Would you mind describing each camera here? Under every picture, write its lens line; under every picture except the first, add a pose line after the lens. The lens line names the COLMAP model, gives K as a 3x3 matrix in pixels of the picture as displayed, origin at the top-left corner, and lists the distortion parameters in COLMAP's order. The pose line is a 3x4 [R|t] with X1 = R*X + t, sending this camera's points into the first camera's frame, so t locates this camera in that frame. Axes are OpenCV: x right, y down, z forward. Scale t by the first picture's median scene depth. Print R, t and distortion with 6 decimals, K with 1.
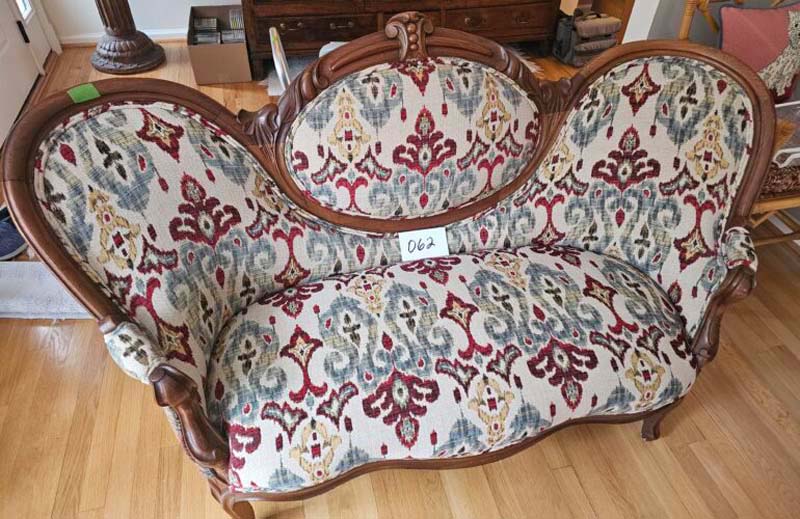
lens RADIAL K [[527.0, 0, 414.7], [0, 527.0, 257.2], [0, 0, 1]] dist [0.001756, -0.001605]
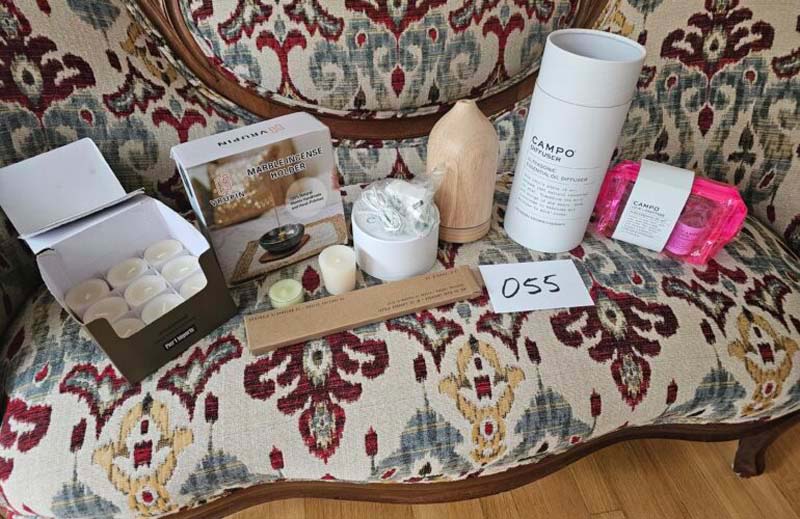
lens RADIAL K [[539.0, 0, 418.7], [0, 539.0, 261.4], [0, 0, 1]] dist [0.000190, -0.008882]
pose [[0.997915, 0.028694, -0.057813, 0.100652], [-0.031245, 0.998555, -0.043719, 0.162401], [0.056475, 0.045434, 0.997370, 0.400721]]
